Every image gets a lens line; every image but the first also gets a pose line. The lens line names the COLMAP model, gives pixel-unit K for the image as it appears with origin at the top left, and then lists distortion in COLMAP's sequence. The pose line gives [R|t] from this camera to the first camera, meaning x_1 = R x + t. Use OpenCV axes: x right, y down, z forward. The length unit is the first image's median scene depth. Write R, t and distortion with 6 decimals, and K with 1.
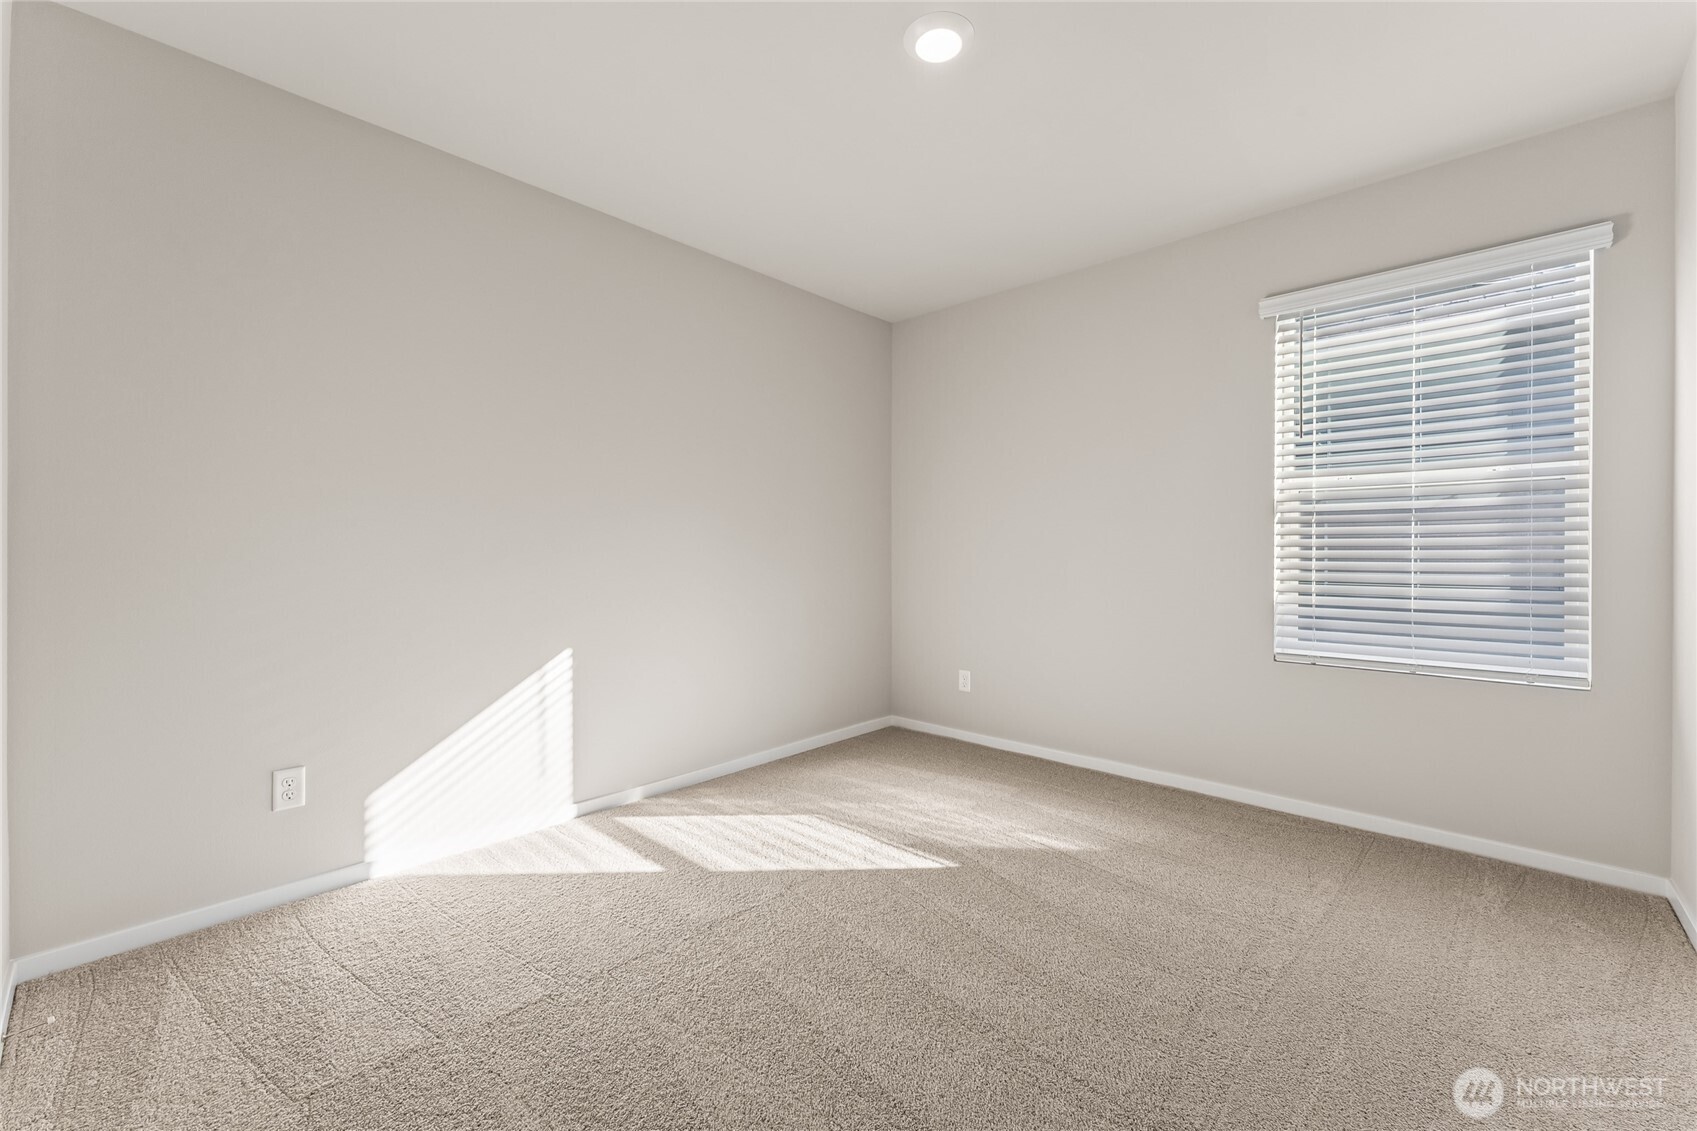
lens RADIAL K [[684.1, 0, 848.5], [0, 684.1, 565.5], [0, 0, 1]] dist [0.000611, 0.000132]
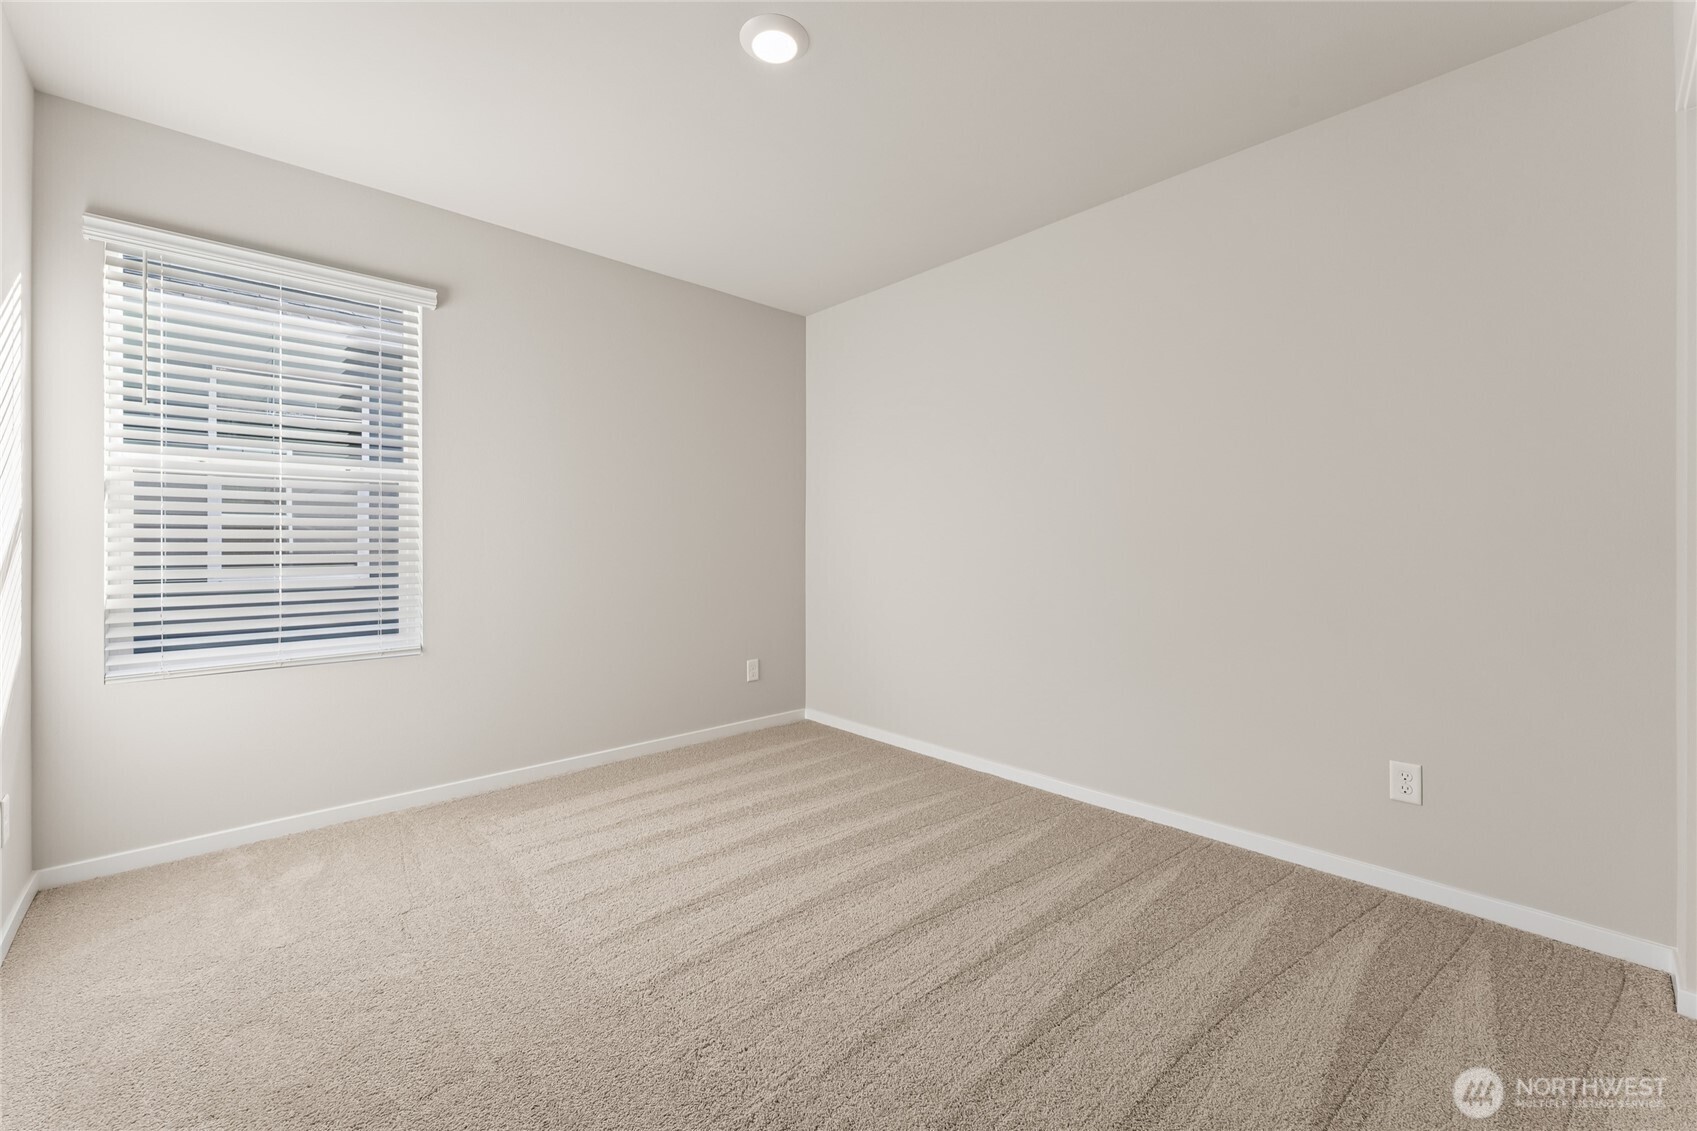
lens RADIAL K [[696.9, 0, 849.6], [0, 696.9, 542.2], [0, 0, 1]] dist [-0.000117, 0.000004]
pose [[0.045616, 0.001436, 0.998958, -0.154997], [0.021502, 0.999766, -0.002419, -0.003200], [-0.998728, 0.021590, 0.045575, 0.146546]]
